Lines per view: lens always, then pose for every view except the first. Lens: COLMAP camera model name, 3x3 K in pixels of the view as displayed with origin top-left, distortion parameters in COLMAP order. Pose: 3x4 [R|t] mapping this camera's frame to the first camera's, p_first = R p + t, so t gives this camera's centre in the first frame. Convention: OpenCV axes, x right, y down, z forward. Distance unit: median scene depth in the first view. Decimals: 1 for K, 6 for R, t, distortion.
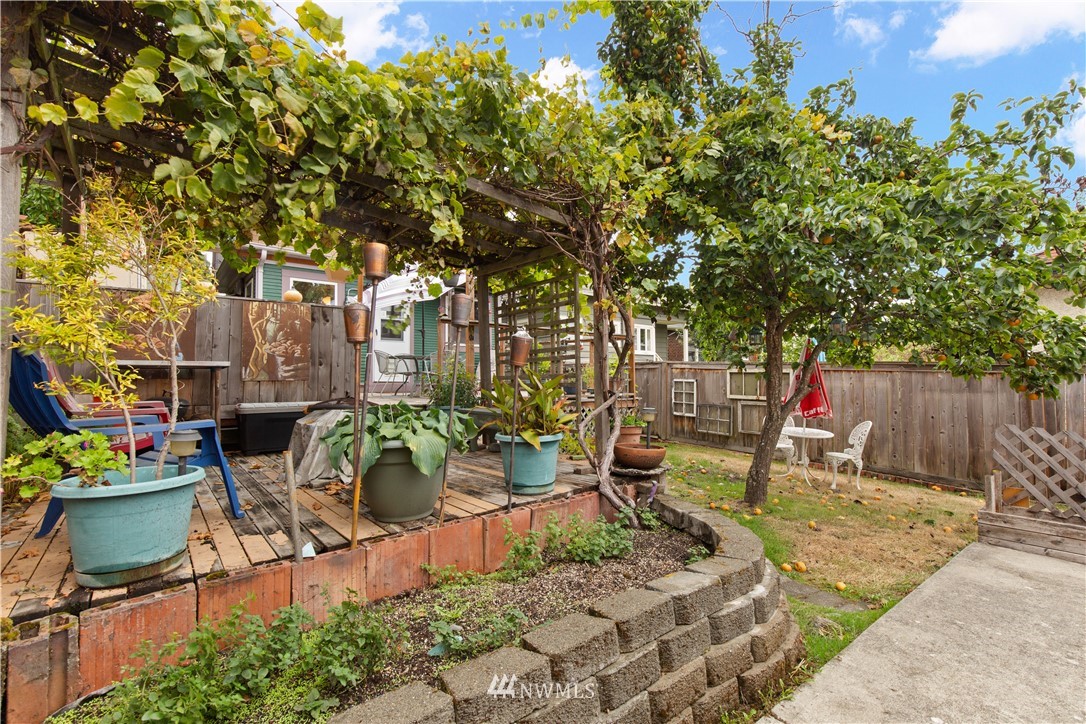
lens RADIAL K [[490.2, 0, 531.1], [0, 490.2, 361.7], [0, 0, 1]] dist [0.010257, -0.002211]
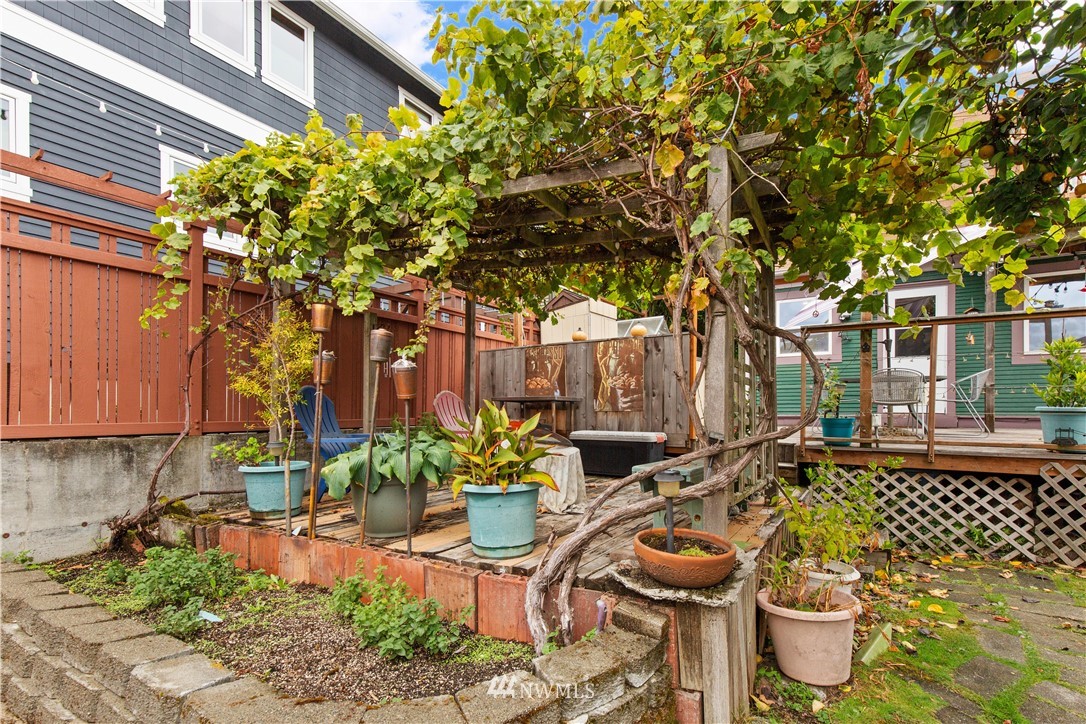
lens RADIAL K [[490.2, 0, 553.8], [0, 490.2, 409.0], [0, 0, 1]] dist [0.010257, -0.002211]
pose [[0.343490, 0.003942, -0.939148, 0.461515], [0.031452, 0.999382, 0.015699, 0.011814], [0.938629, -0.034931, 0.343154, 0.486649]]
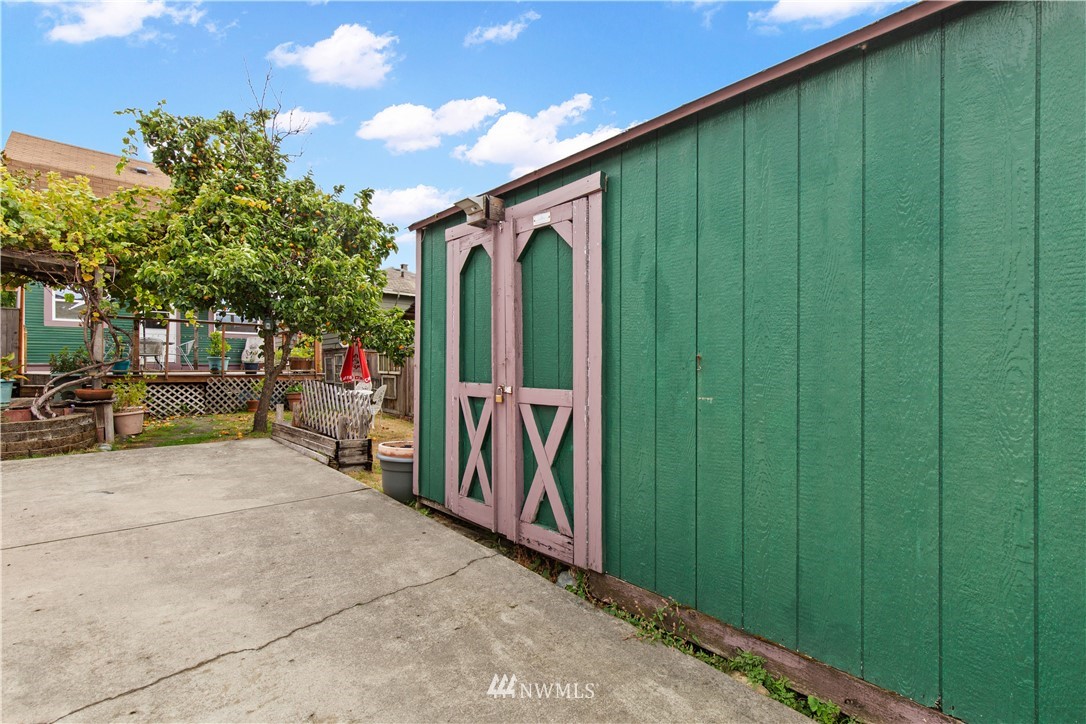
lens RADIAL K [[490.2, 0, 545.0], [0, 490.2, 360.7], [0, 0, 1]] dist [0.010257, -0.002211]
pose [[0.996157, 0.001882, 0.087561, 1.222348], [-0.003705, 0.999780, 0.020661, 0.013142], [-0.087503, -0.020906, 0.995945, -0.708211]]
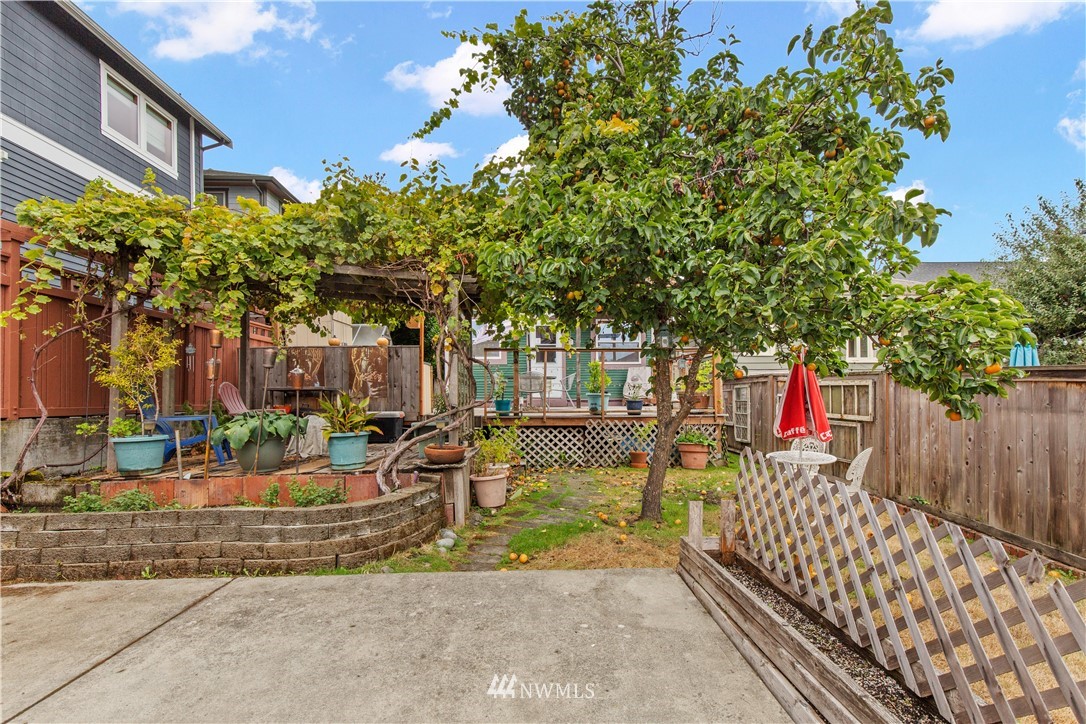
lens RADIAL K [[490.2, 0, 535.0], [0, 490.2, 392.6], [0, 0, 1]] dist [0.010257, -0.002211]
pose [[0.800215, -0.008988, -0.599646, 0.830234], [0.026725, 0.999429, 0.020684, 0.004921], [0.599117, -0.032577, 0.799998, 0.074467]]
